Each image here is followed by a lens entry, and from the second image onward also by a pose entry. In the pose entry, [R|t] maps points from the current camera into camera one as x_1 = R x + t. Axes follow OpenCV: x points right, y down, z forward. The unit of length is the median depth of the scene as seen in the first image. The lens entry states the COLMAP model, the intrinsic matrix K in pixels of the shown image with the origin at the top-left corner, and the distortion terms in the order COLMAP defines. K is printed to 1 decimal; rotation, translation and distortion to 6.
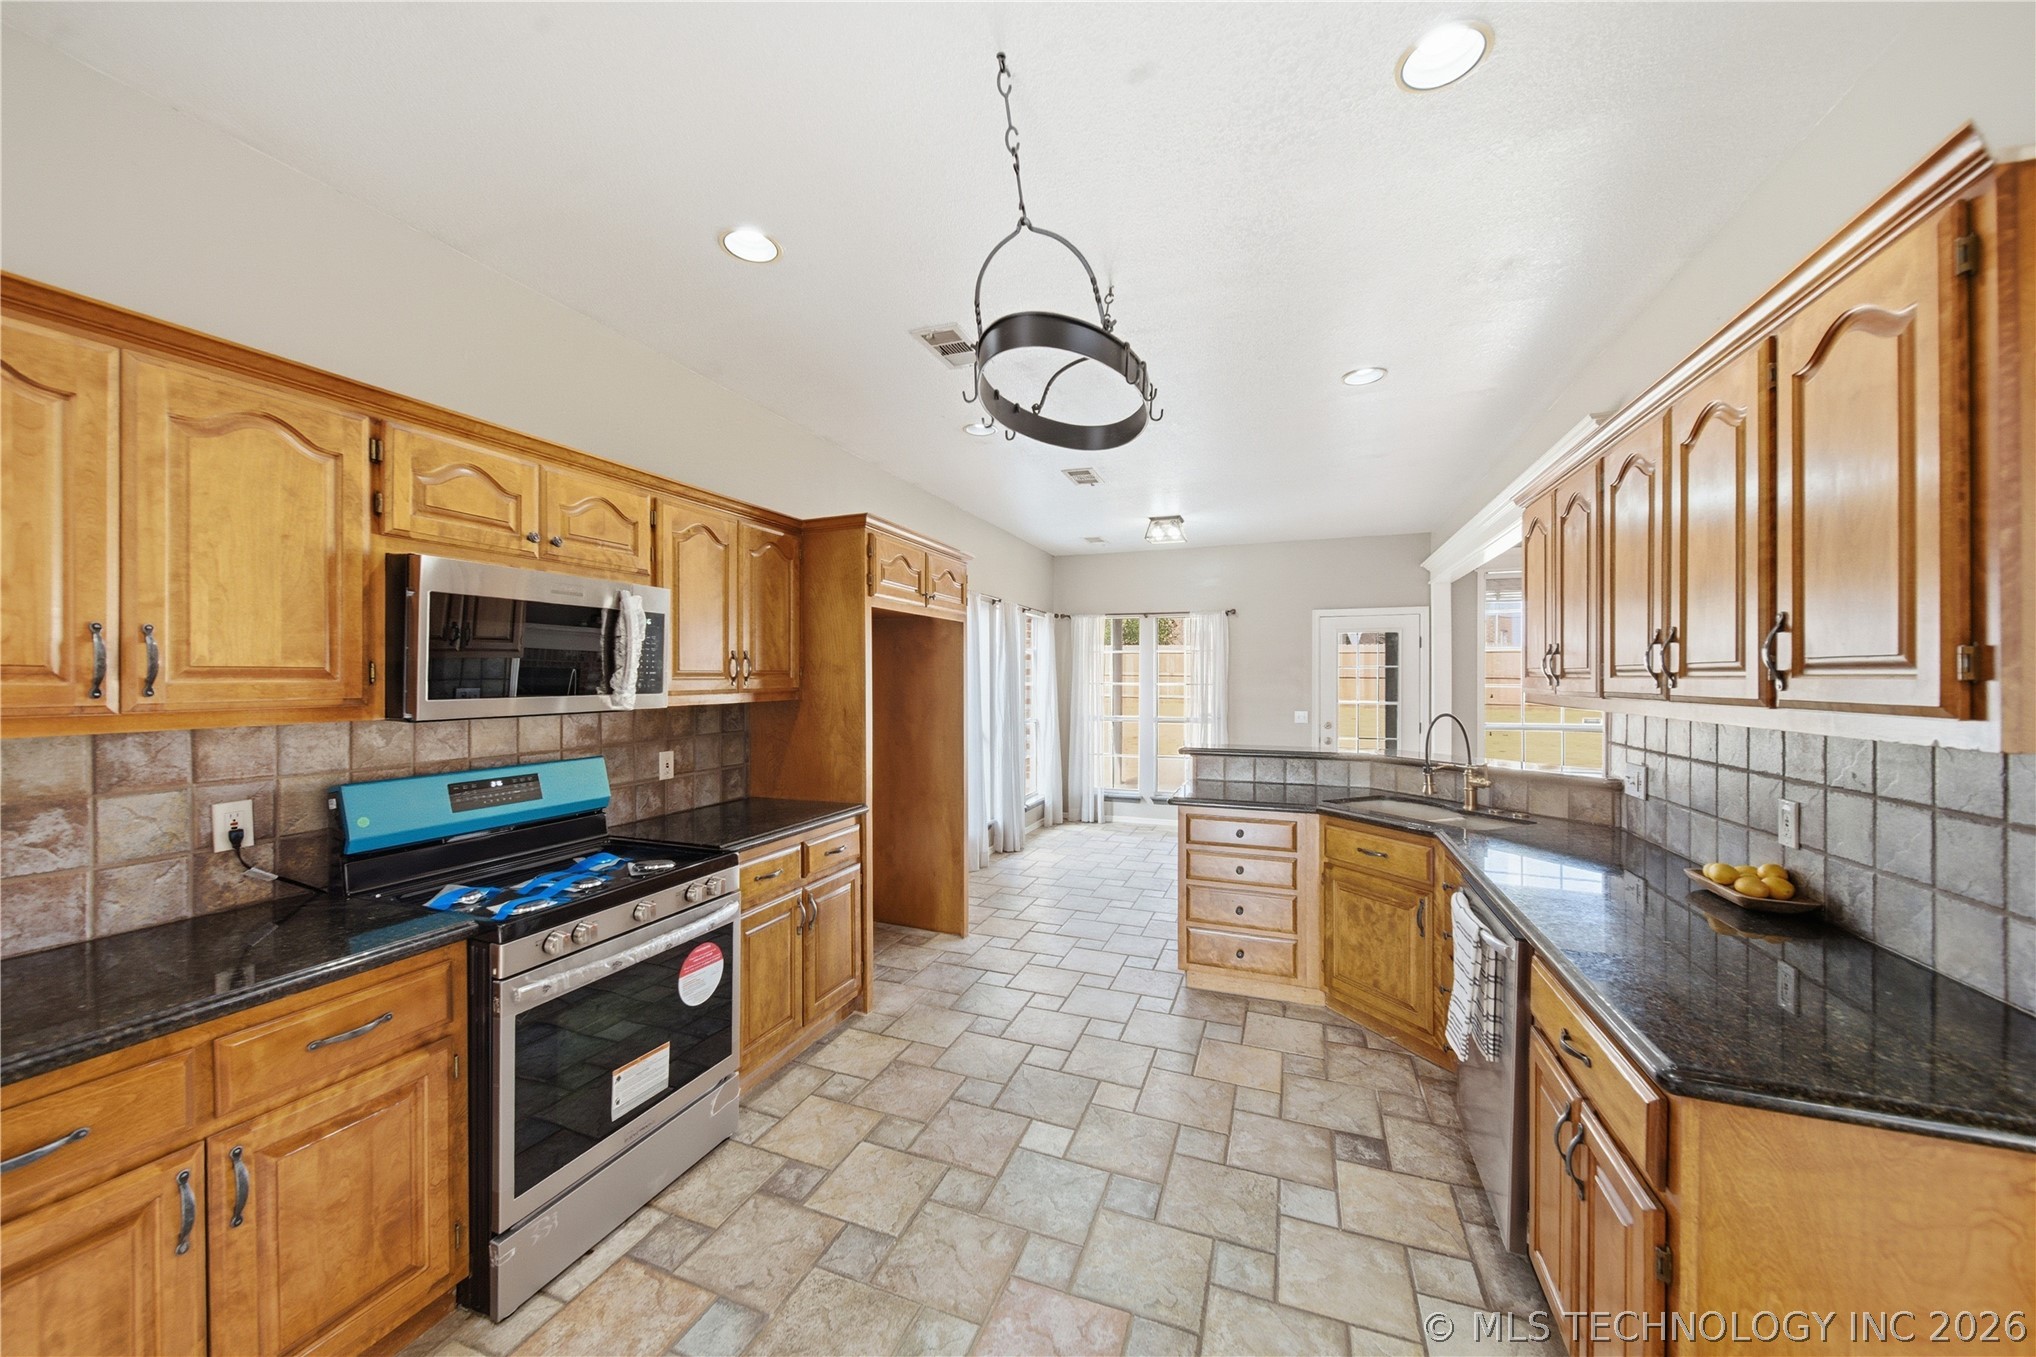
lens RADIAL K [[733.7, 0, 1013.6], [0, 733.7, 678.9], [0, 0, 1]] dist [0.001542, -0.001780]
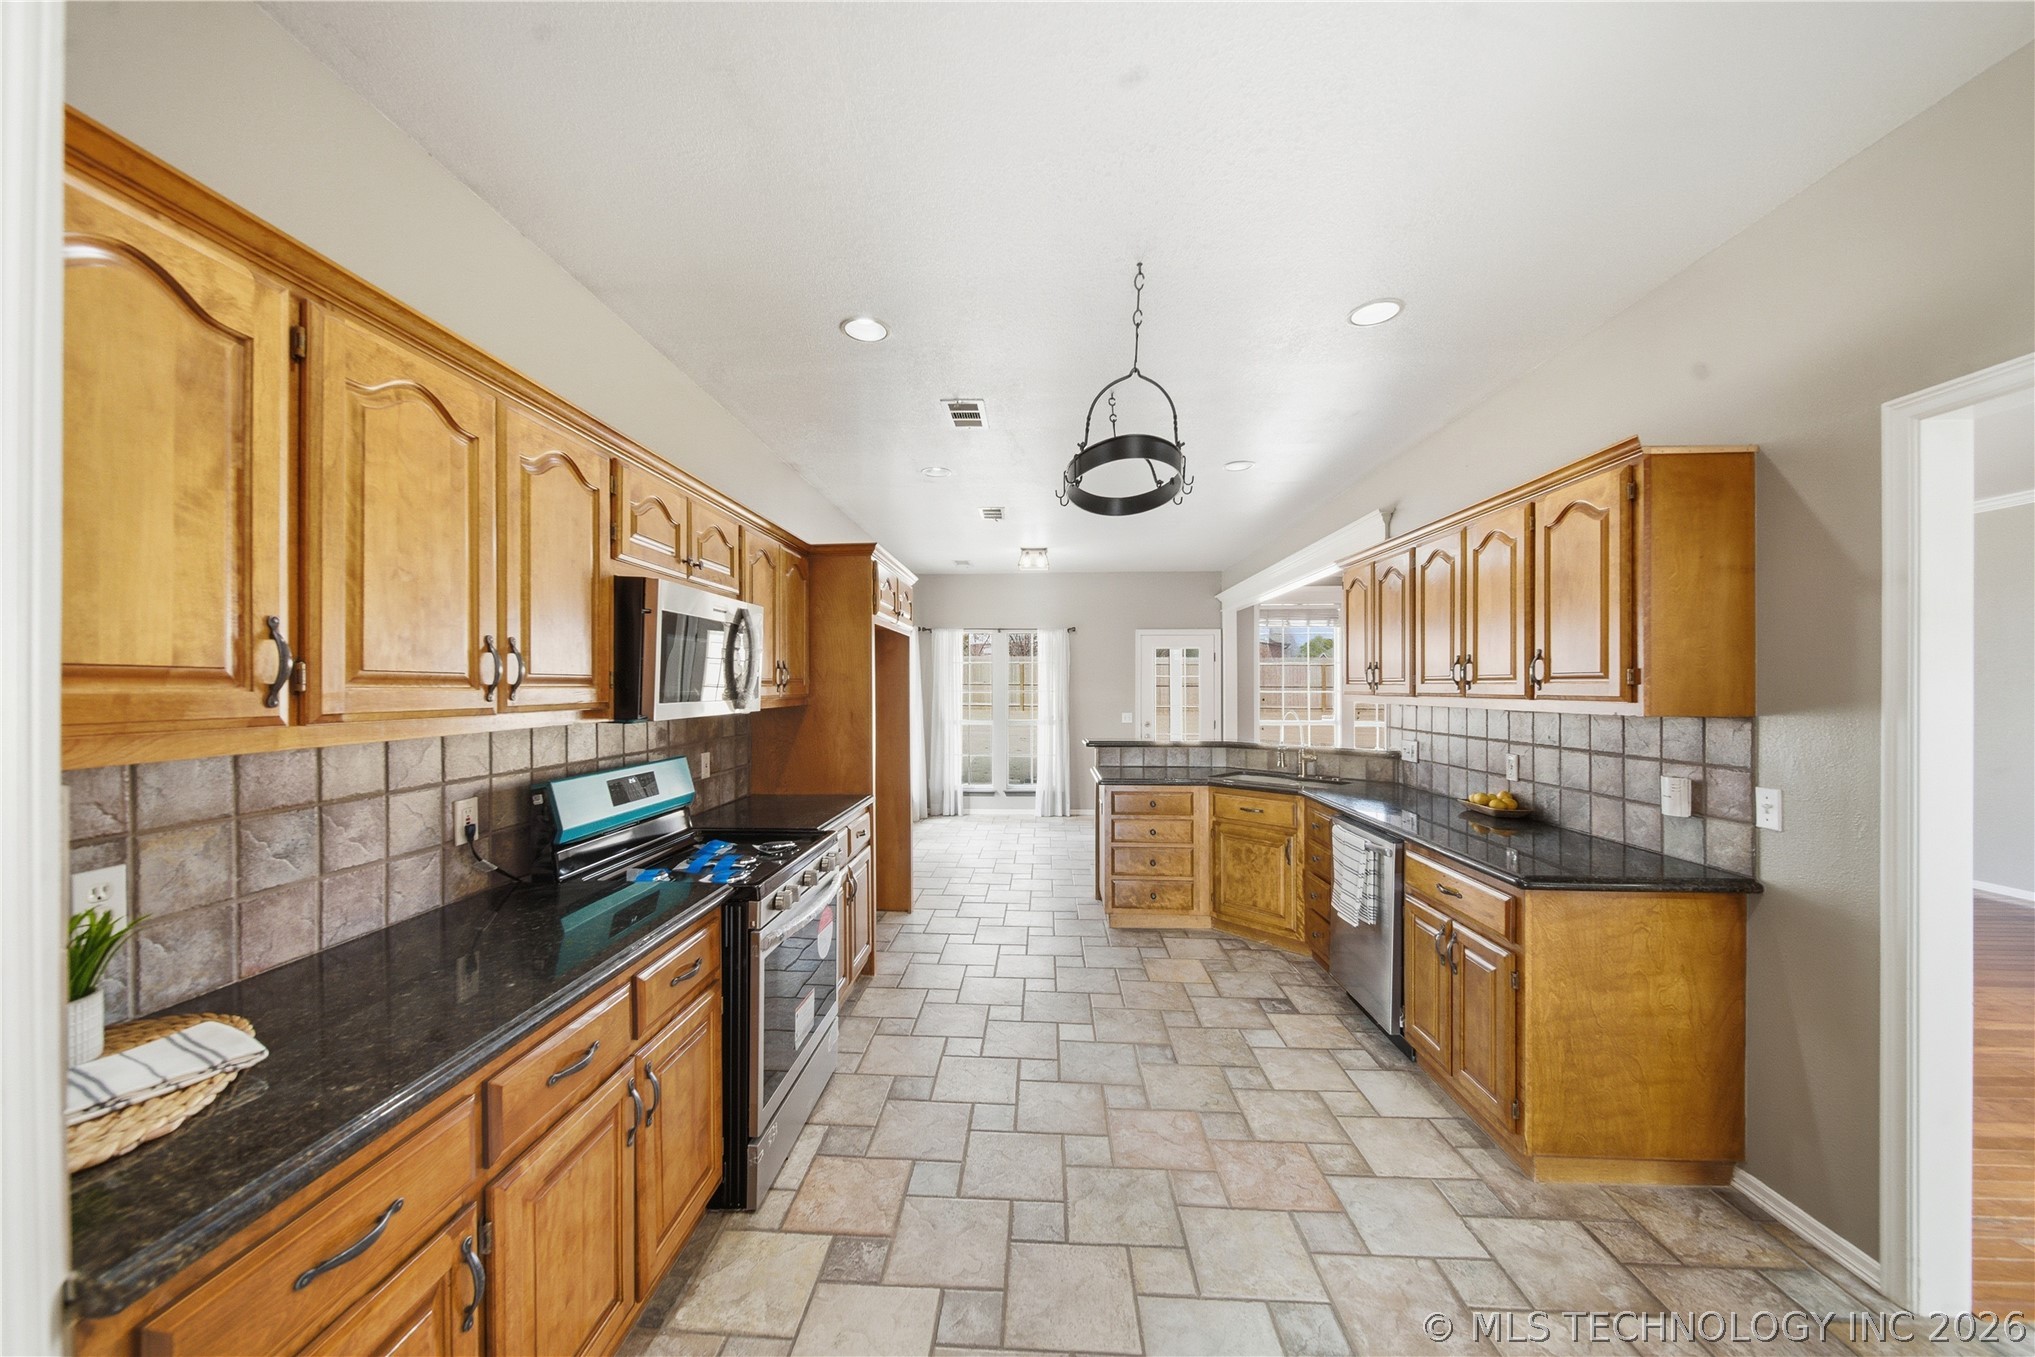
lens RADIAL K [[733.4, 0, 992.6], [0, 733.4, 687.8], [0, 0, 1]] dist [0.001542, -0.001780]
pose [[0.950106, -0.002552, 0.311918, -0.524528], [0.002276, 0.999997, 0.001248, 0.002530], [-0.311920, -0.000476, 0.950108, -0.215505]]
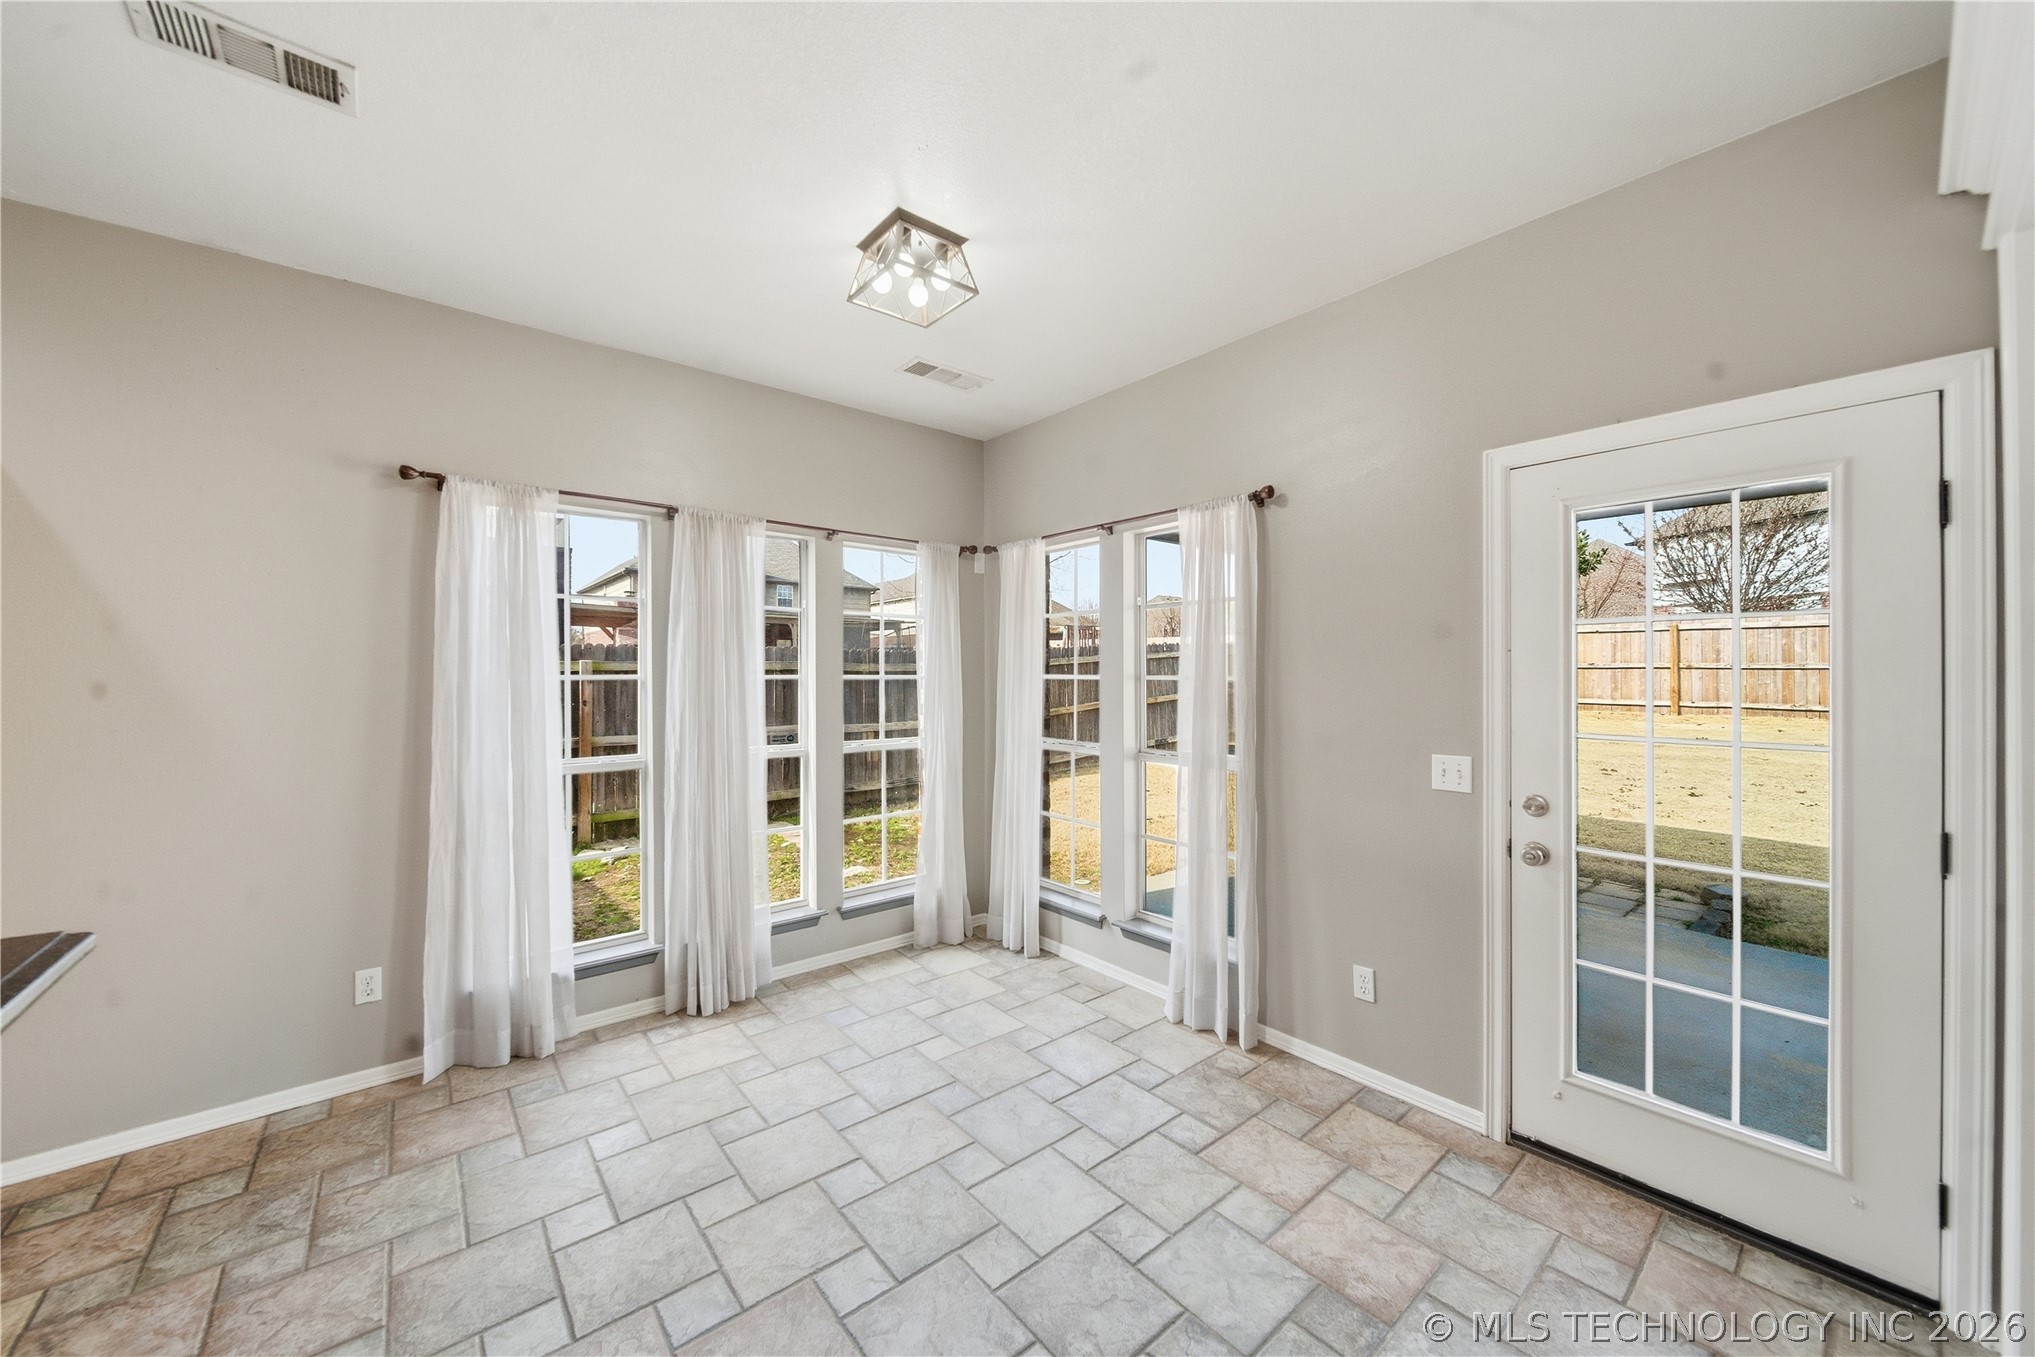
lens RADIAL K [[733.4, 0, 999.6], [0, 733.4, 674.1], [0, 0, 1]] dist [0.001542, -0.001780]
pose [[0.865159, -0.006040, -0.501461, 1.015899], [0.003815, 0.999978, -0.005462, 0.020394], [0.501483, 0.002812, 0.865163, 1.598208]]
